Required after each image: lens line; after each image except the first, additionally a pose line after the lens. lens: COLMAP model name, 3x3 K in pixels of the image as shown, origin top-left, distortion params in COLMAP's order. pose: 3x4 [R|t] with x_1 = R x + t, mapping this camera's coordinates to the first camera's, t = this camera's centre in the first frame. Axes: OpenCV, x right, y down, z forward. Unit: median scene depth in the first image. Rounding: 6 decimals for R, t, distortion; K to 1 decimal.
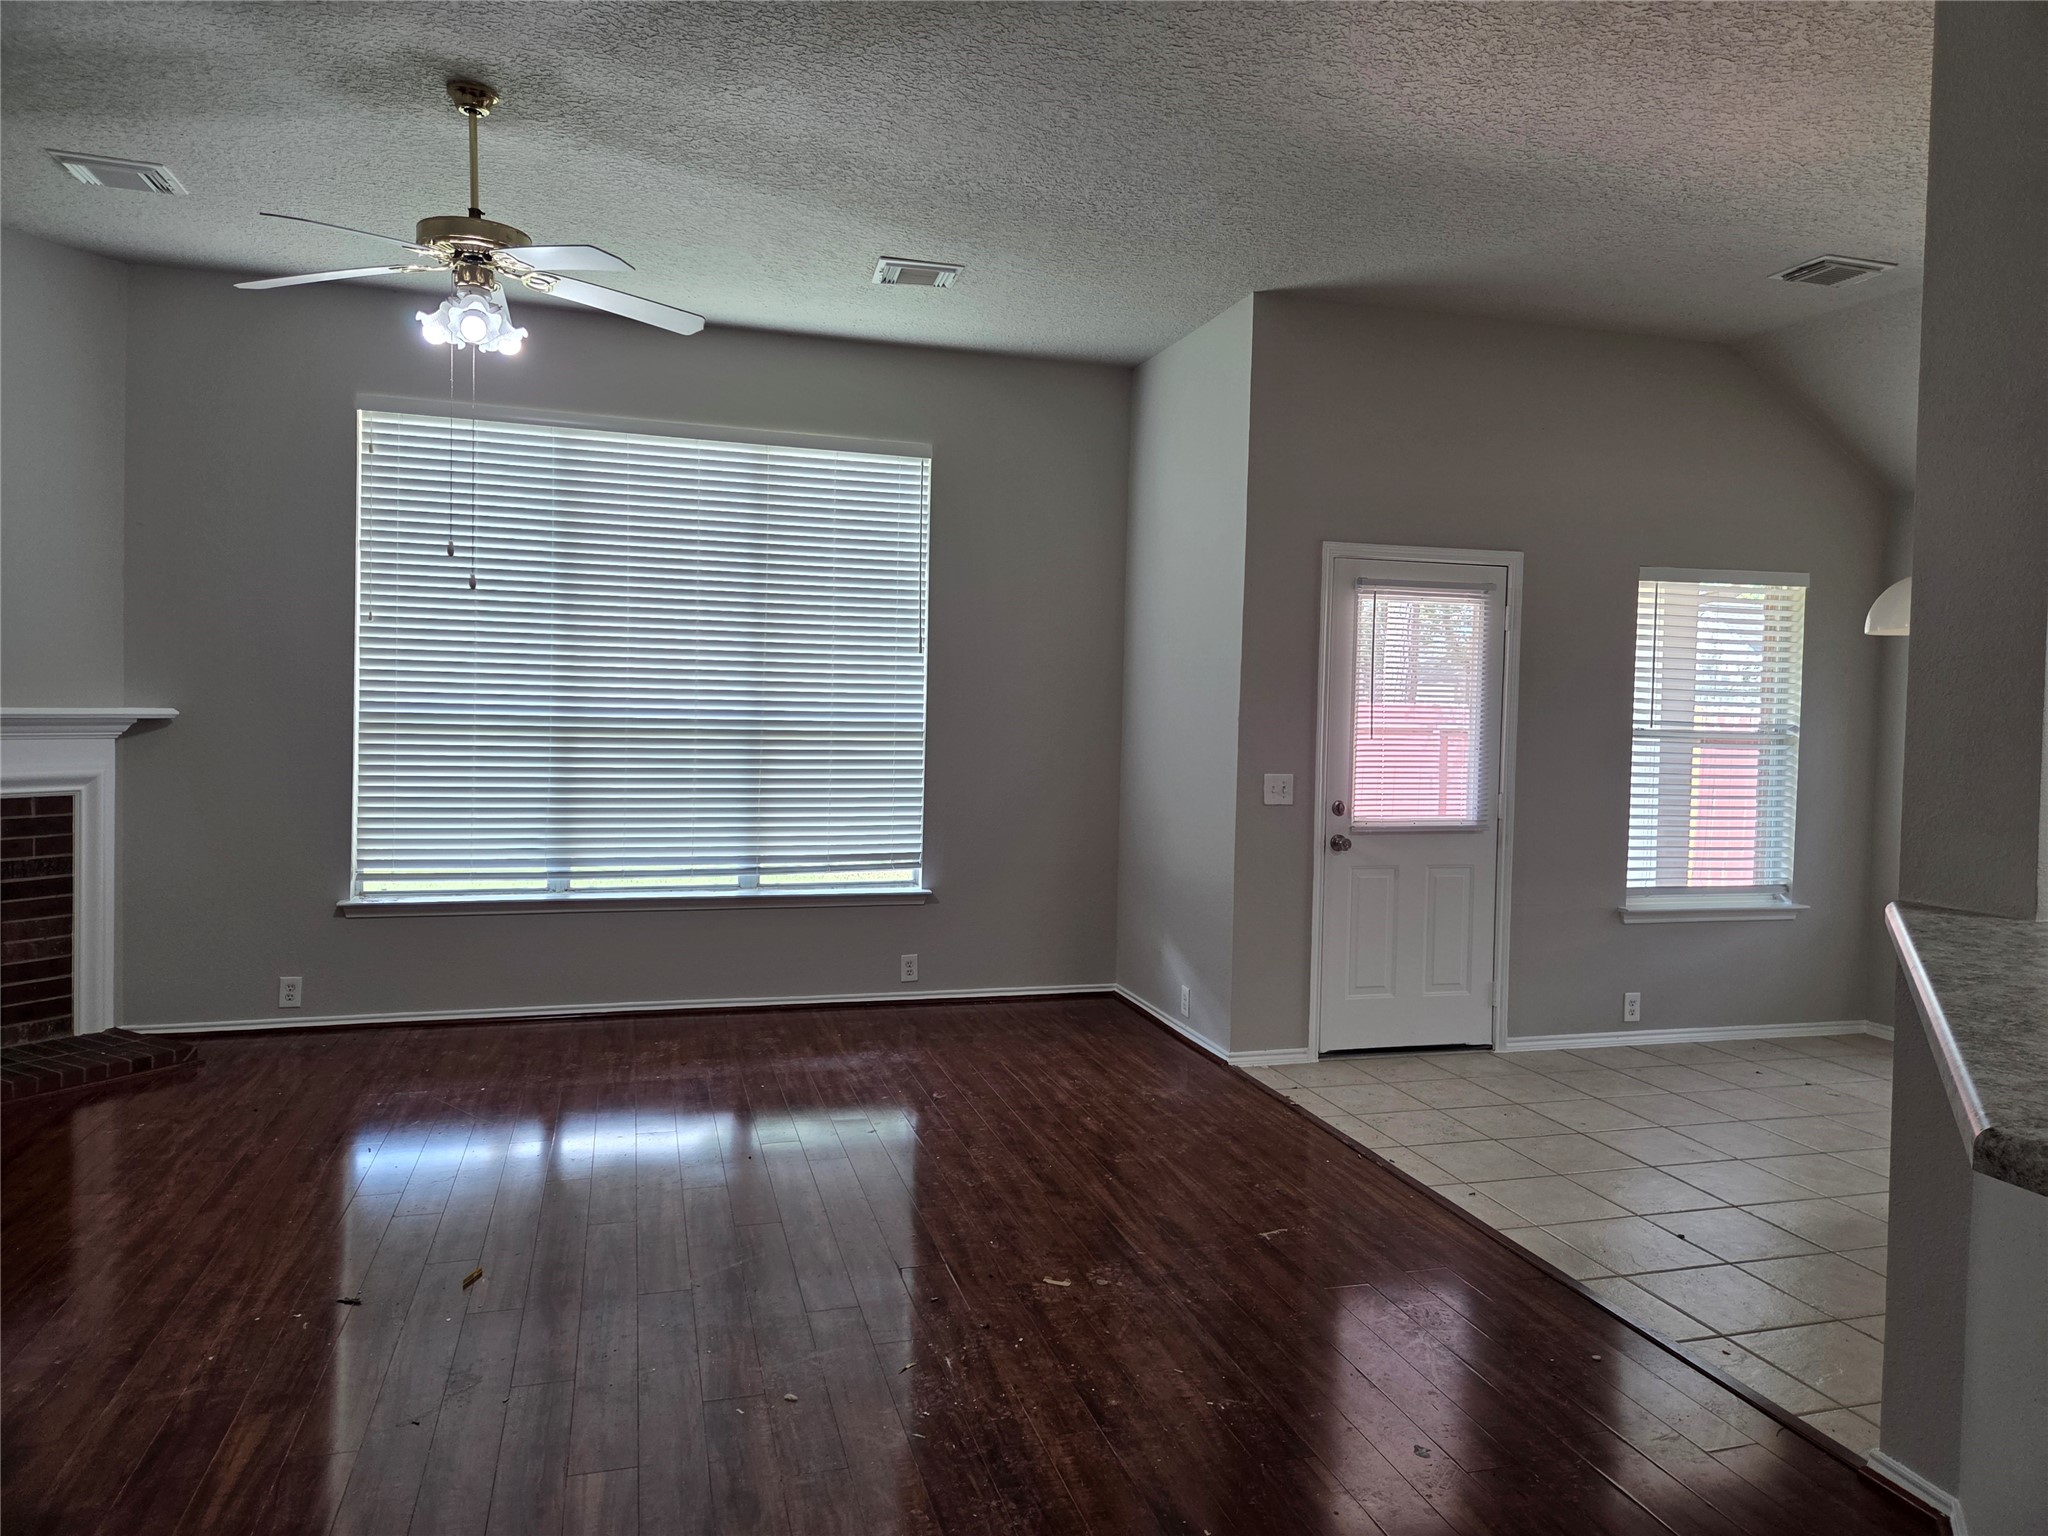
lens RADIAL K [[1383.3, 0, 1022.5], [0, 1383.3, 764.4], [0, 0, 1]] dist [0.075693, -0.003635]
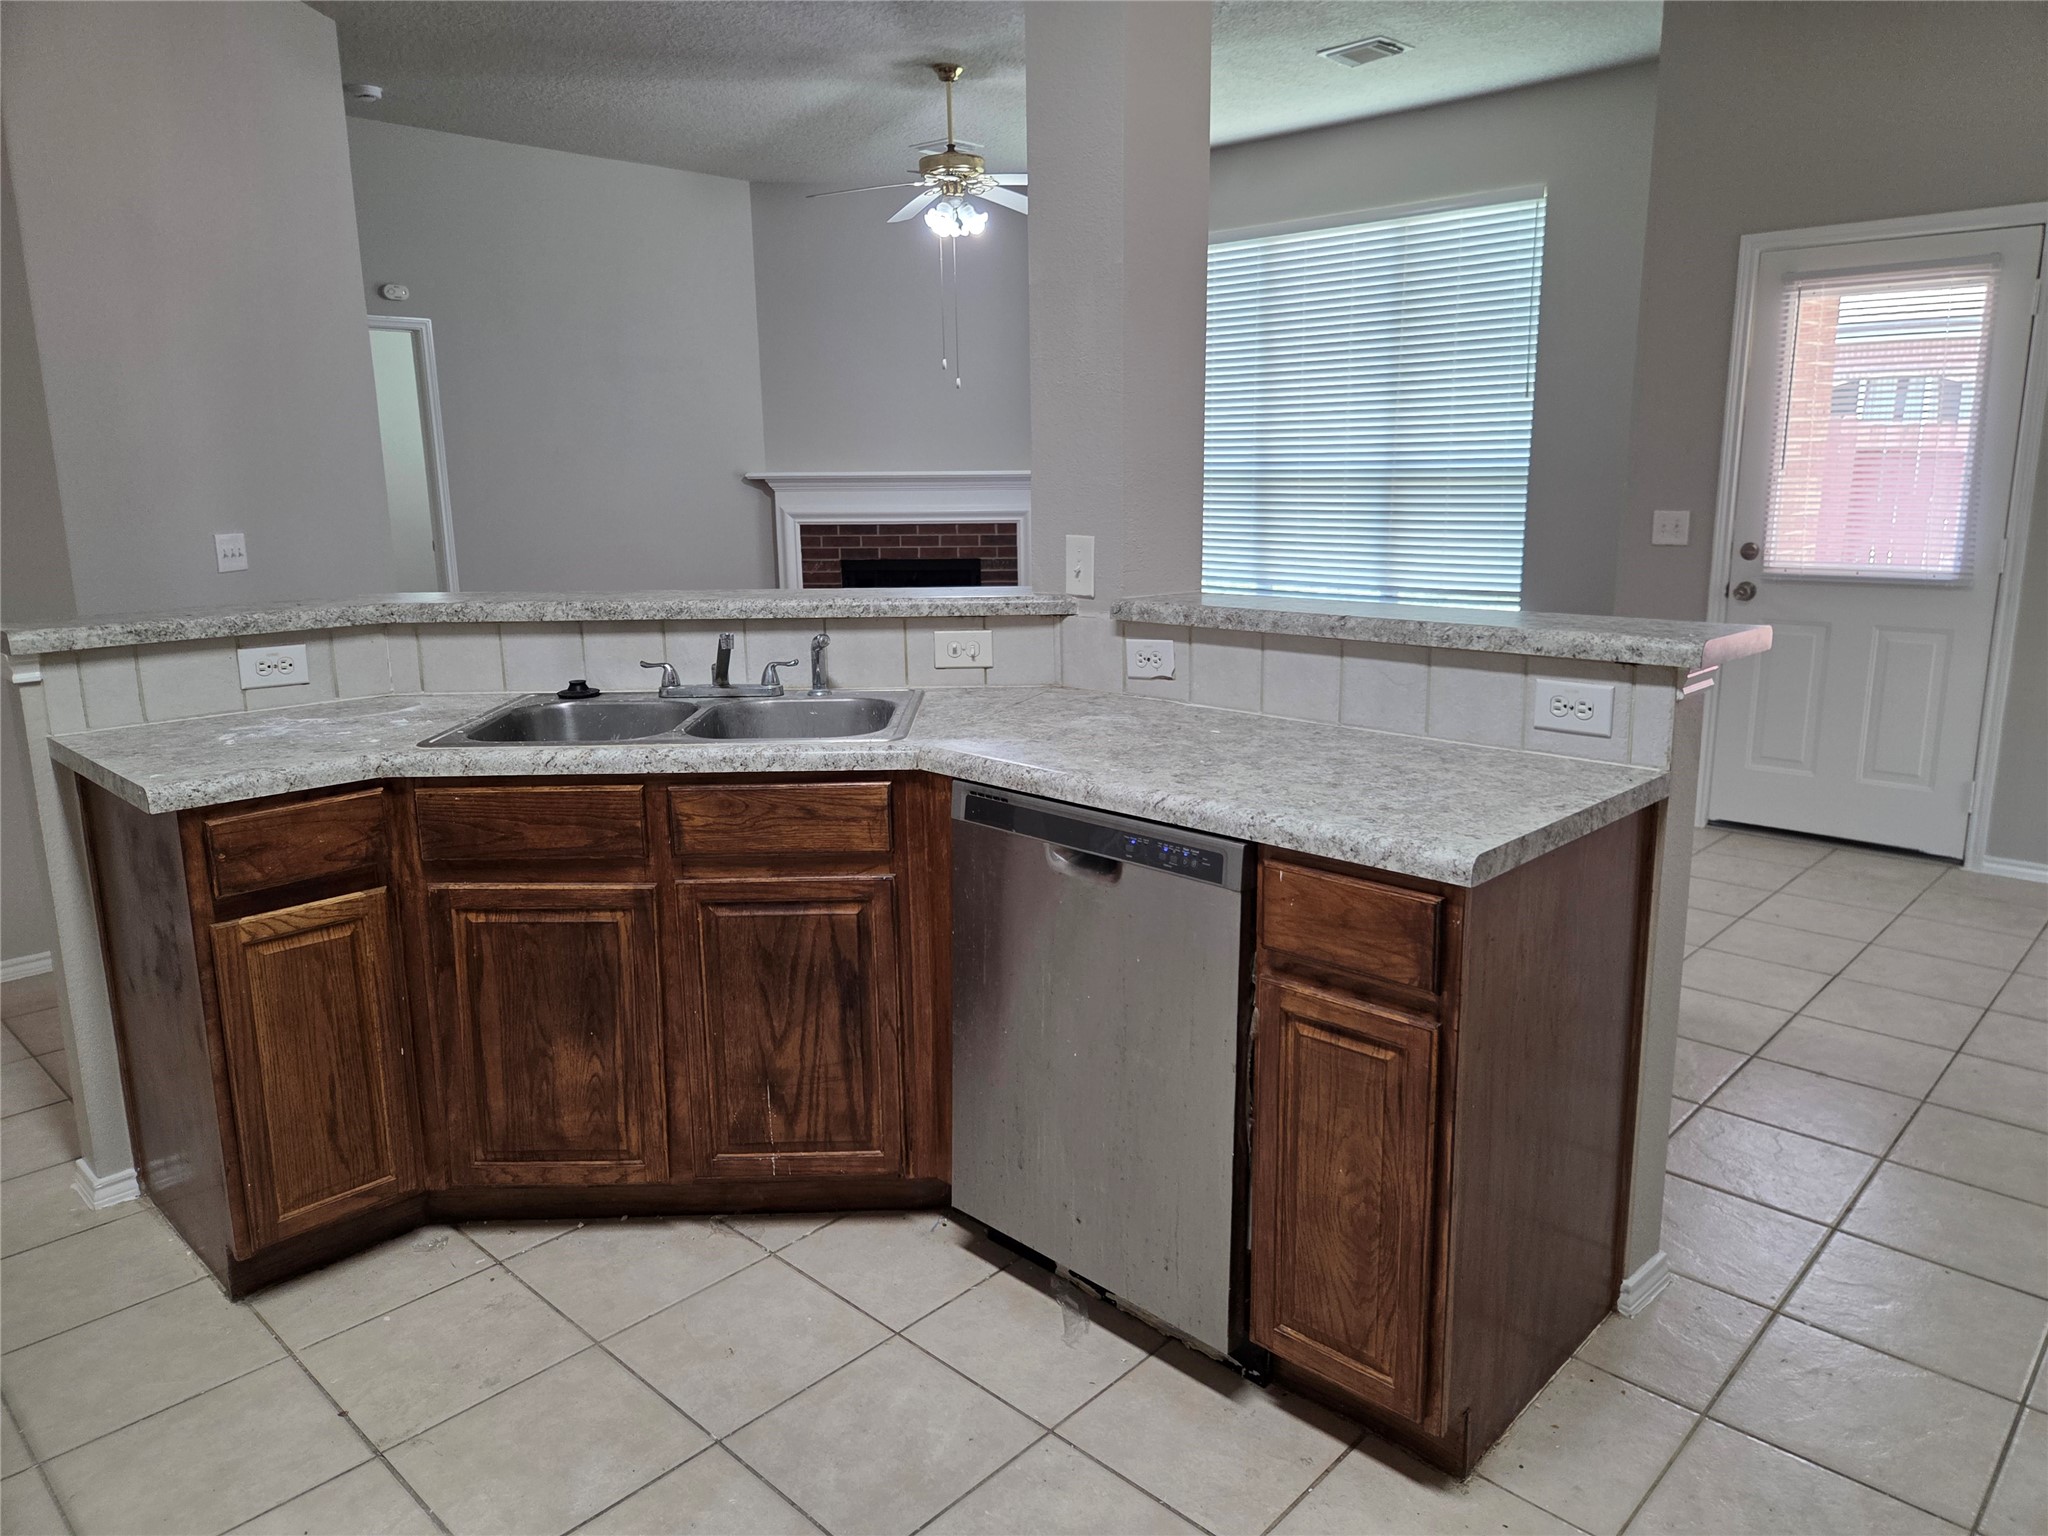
lens RADIAL K [[1383.3, 0, 1026.7], [0, 1383.3, 756.0], [0, 0, 1]] dist [0.075693, -0.003635]
pose [[0.509384, 0.153237, -0.846786, 0.726114], [-0.022500, 0.986053, 0.164905, 0.021047], [0.860245, -0.064947, 0.505727, 0.137204]]
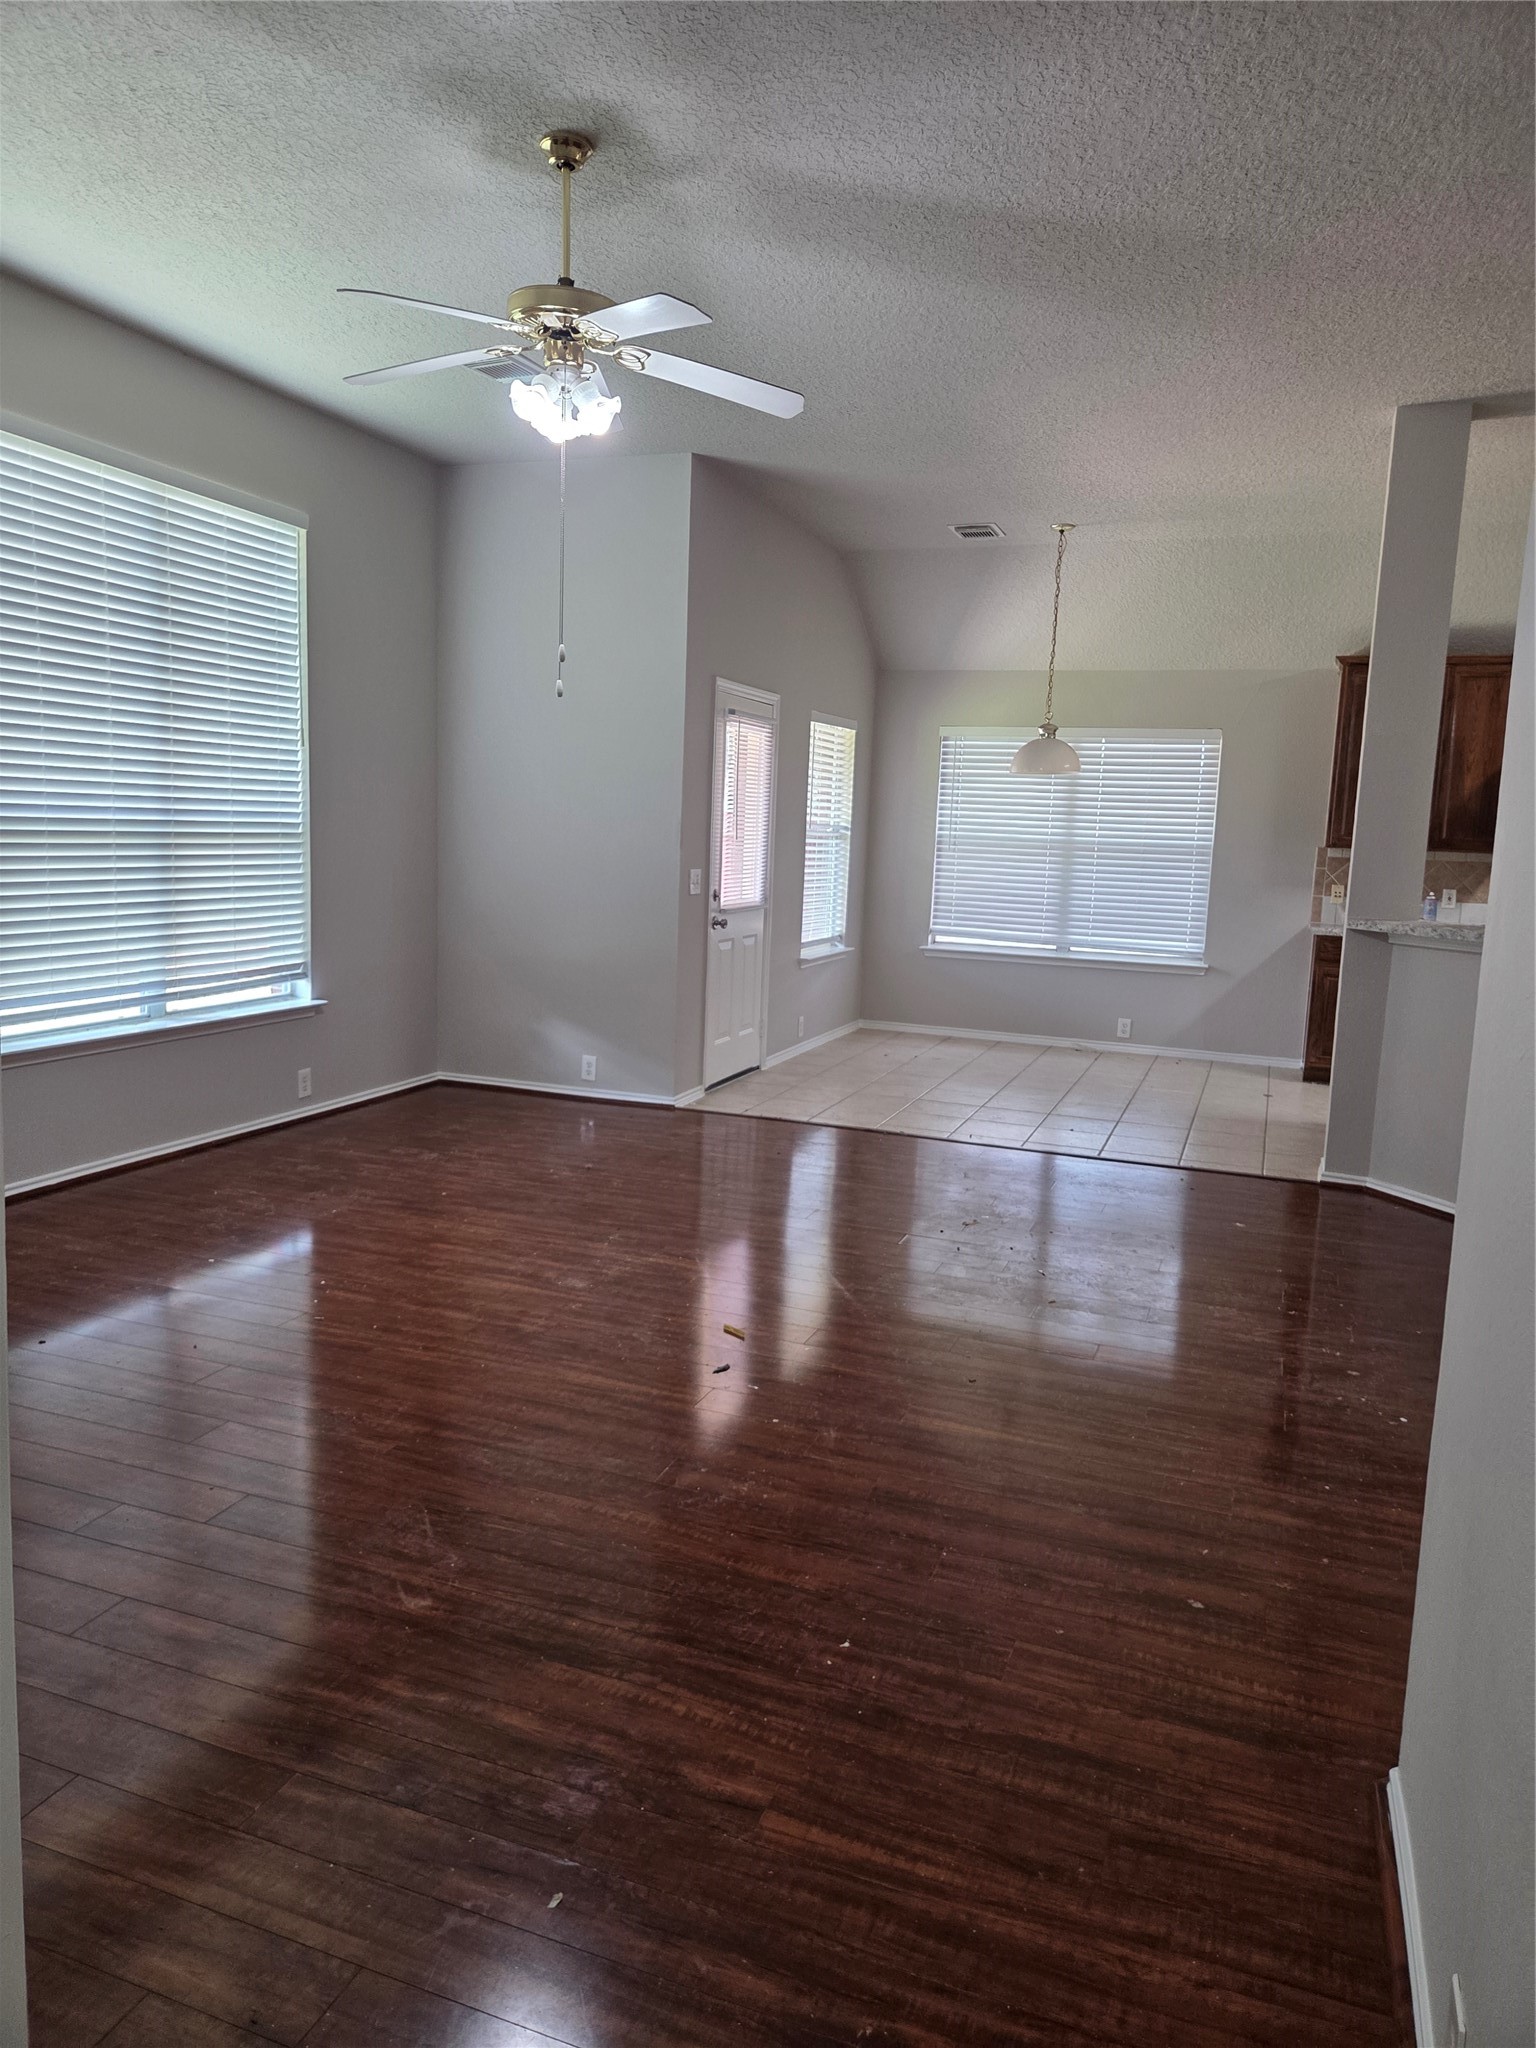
lens RADIAL K [[1383.3, 0, 777.0], [0, 1383.3, 1032.6], [0, 0, 1]] dist [0.075693, -0.003635]
pose [[0.594273, -0.122751, 0.794841, -0.708385], [0.016010, 0.989894, 0.140904, -0.019388], [-0.804104, -0.071010, 0.590232, 0.193250]]
